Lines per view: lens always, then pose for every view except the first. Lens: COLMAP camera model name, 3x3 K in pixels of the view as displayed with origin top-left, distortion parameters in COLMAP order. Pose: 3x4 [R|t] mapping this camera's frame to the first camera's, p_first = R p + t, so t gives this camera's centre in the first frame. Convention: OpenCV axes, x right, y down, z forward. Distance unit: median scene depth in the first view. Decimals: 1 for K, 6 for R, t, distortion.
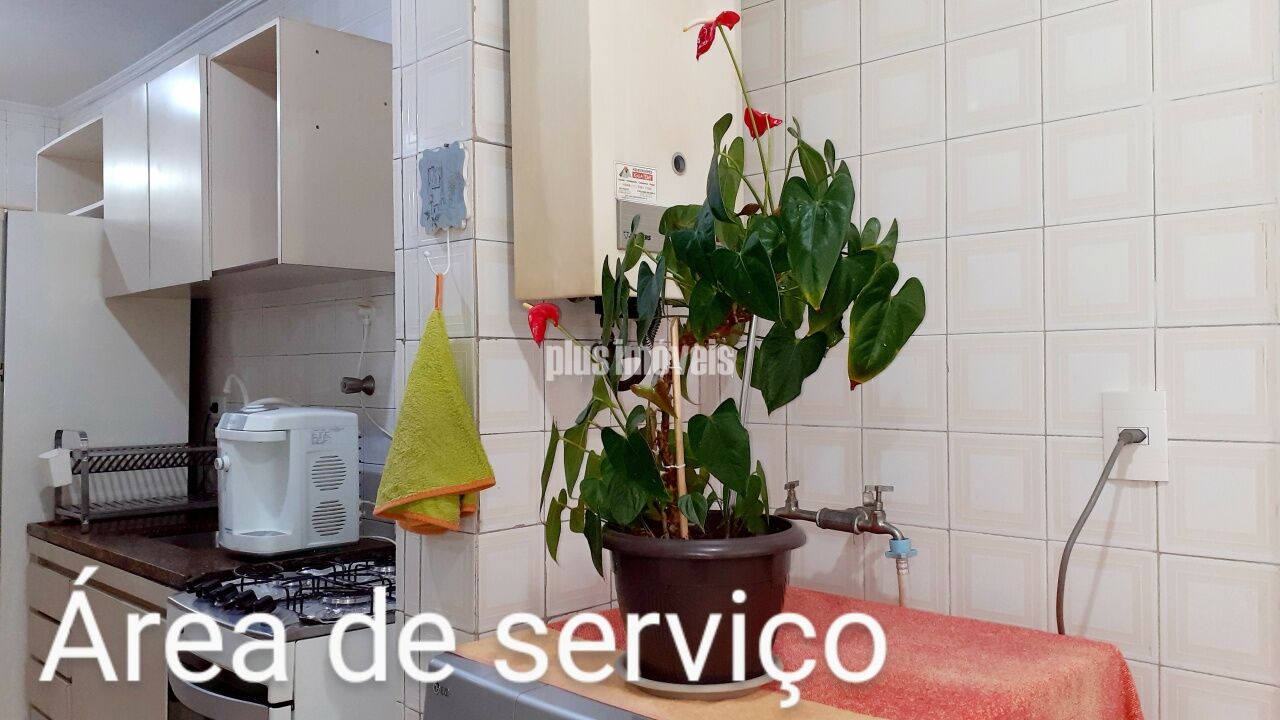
lens RADIAL K [[1021.0, 0, 631.0], [0, 1021.0, 365.8], [0, 0, 1]] dist [0.063236, -0.118314]
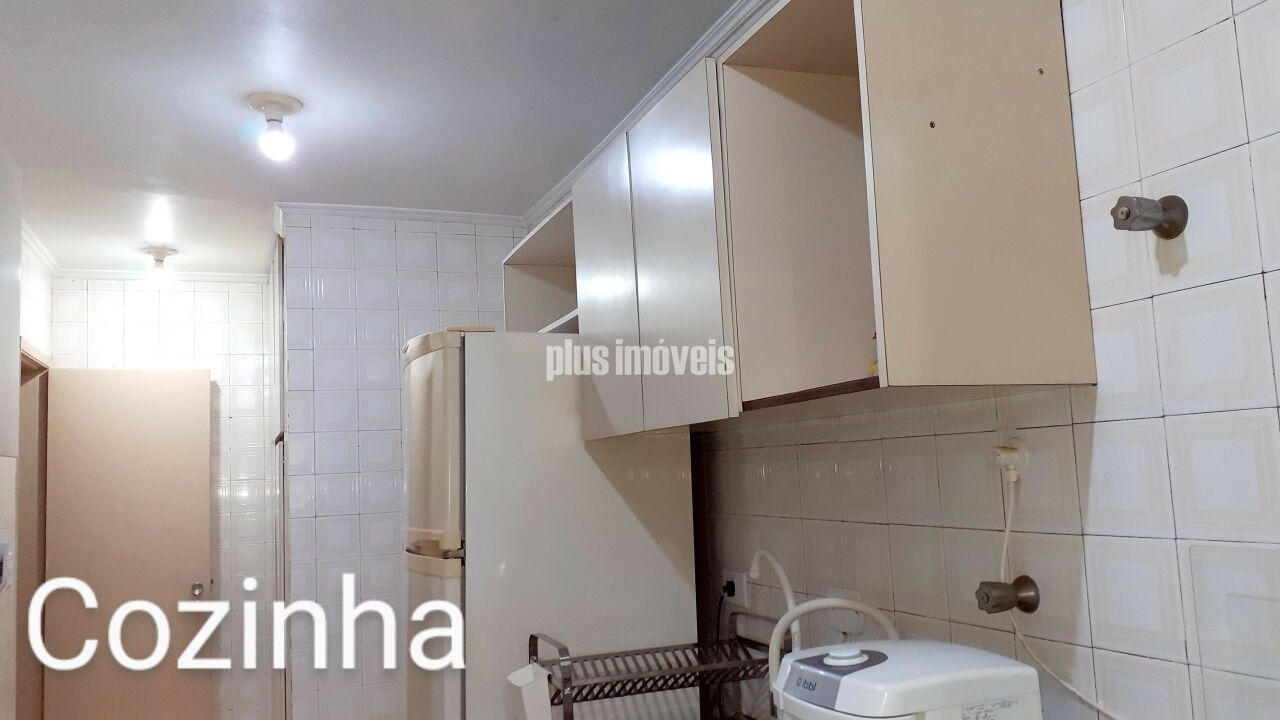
lens RADIAL K [[1021.0, 0, 661.5], [0, 1021.0, 377.0], [0, 0, 1]] dist [0.063236, -0.118314]
pose [[0.922351, -0.073089, -0.379377, -0.259971], [0.044859, 0.995561, -0.082737, -0.069609], [0.383740, 0.059294, 0.921536, 0.500540]]
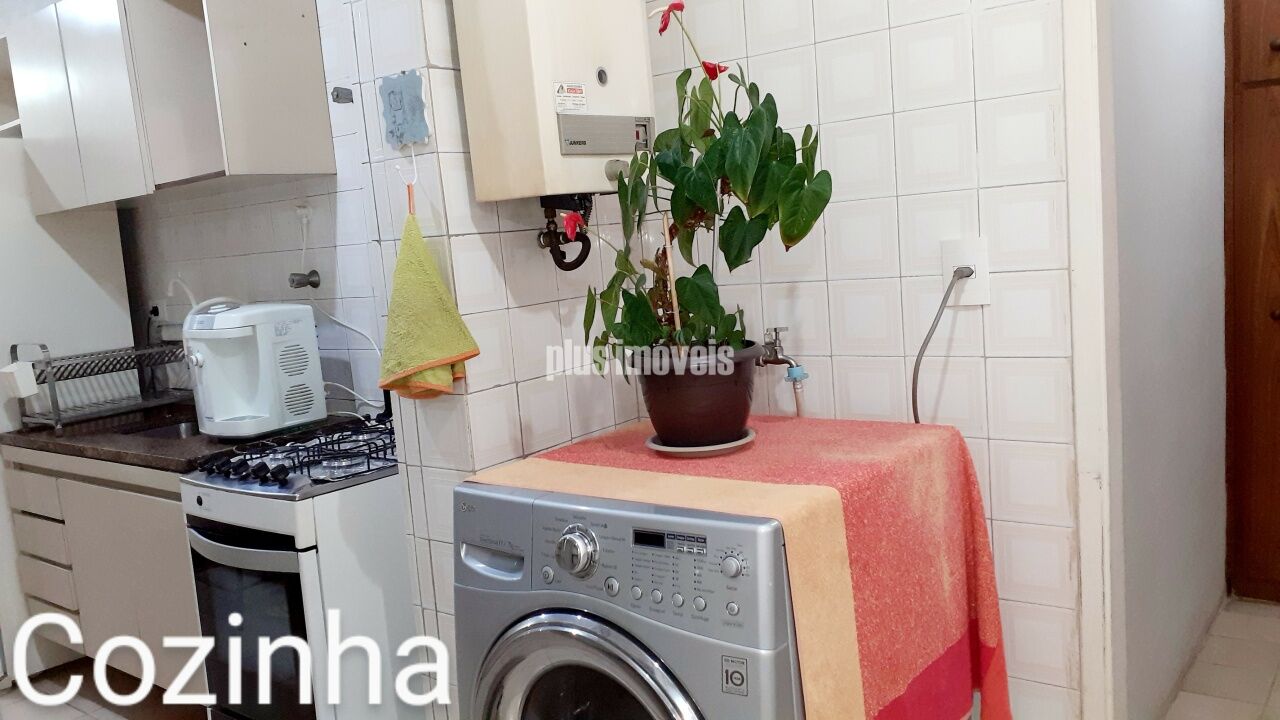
lens RADIAL K [[1021.0, 0, 623.1], [0, 1021.0, 374.4], [0, 0, 1]] dist [0.063236, -0.118314]
pose [[0.990766, -0.093207, 0.098466, -0.053673], [0.078359, 0.986299, 0.145166, -0.016800], [-0.110647, -0.136110, 0.984495, -0.162152]]
